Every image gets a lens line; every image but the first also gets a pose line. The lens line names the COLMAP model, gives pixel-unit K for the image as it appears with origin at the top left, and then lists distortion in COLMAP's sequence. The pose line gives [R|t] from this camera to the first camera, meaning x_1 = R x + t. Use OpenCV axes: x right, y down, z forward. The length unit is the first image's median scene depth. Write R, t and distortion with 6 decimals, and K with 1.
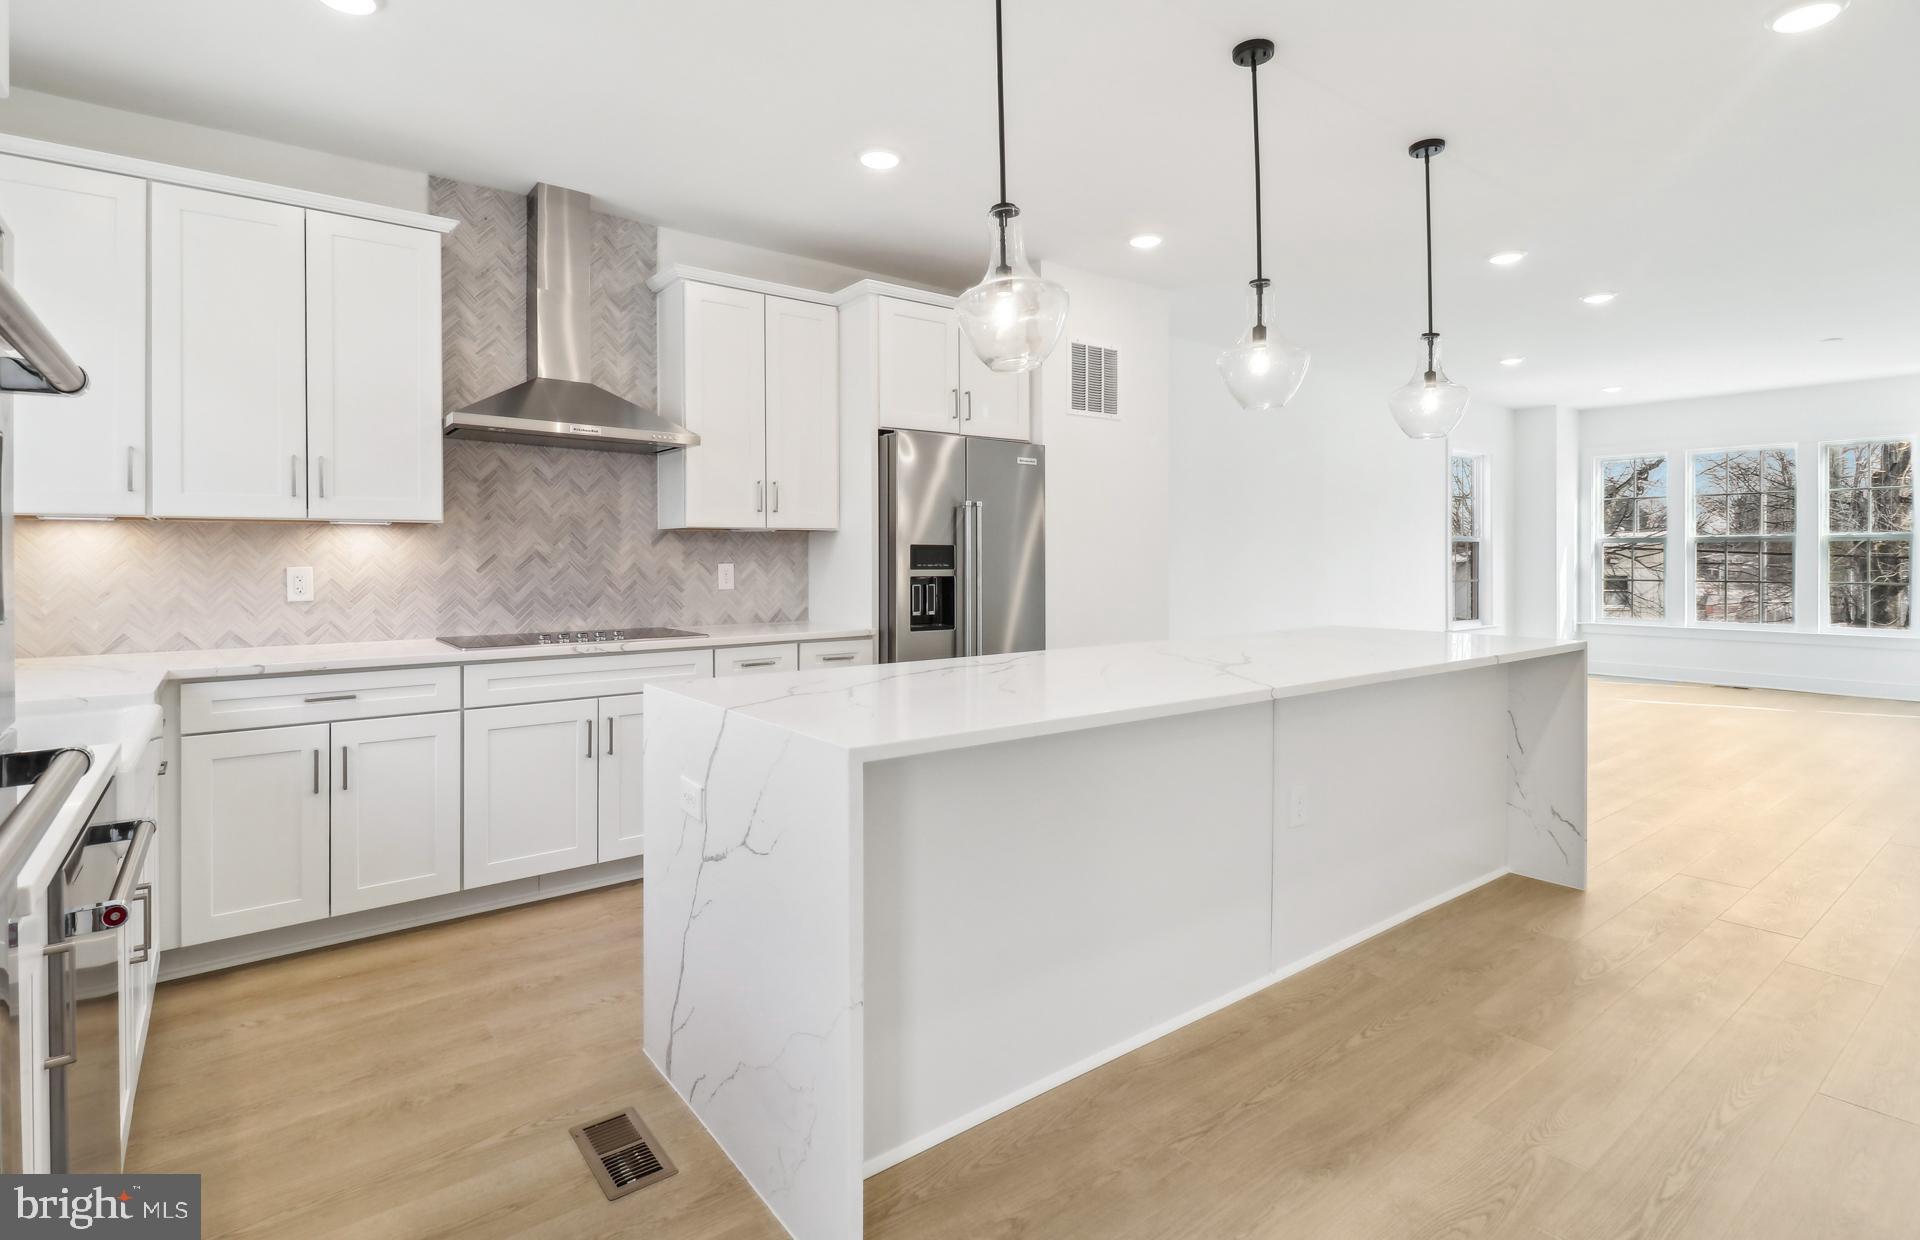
lens RADIAL K [[920.4, 0, 968.7], [0, 920.4, 555.2], [0, 0, 1]] dist [0.001779, -0.011384]
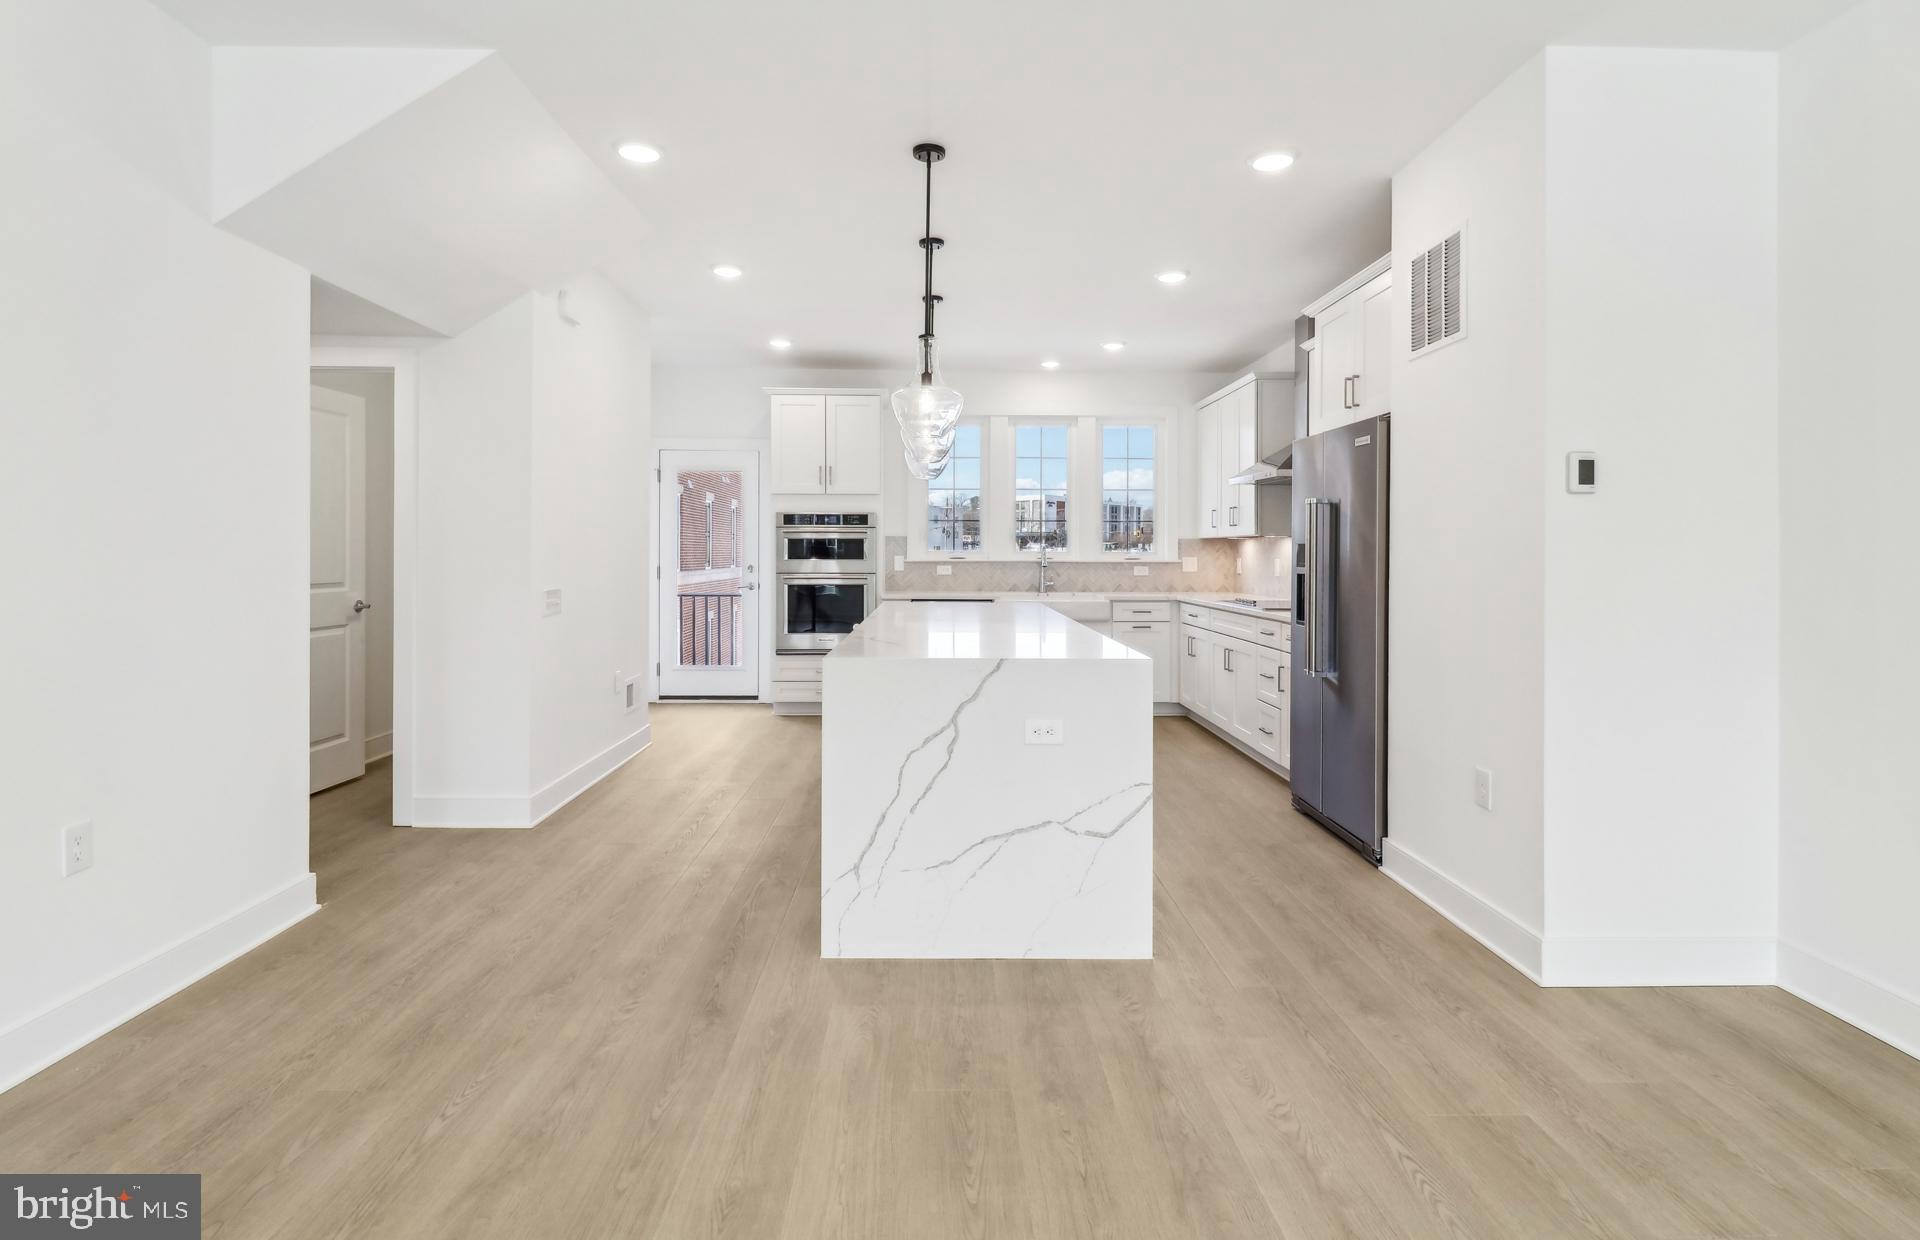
lens RADIAL K [[920.4, 0, 938.5], [0, 920.4, 555.5], [0, 0, 1]] dist [0.001779, -0.011384]
pose [[-0.615993, -0.000419, -0.787752, 1.145300], [-0.007898, 0.999953, 0.005645, -0.000814], [0.787712, 0.009699, -0.615967, 1.443605]]
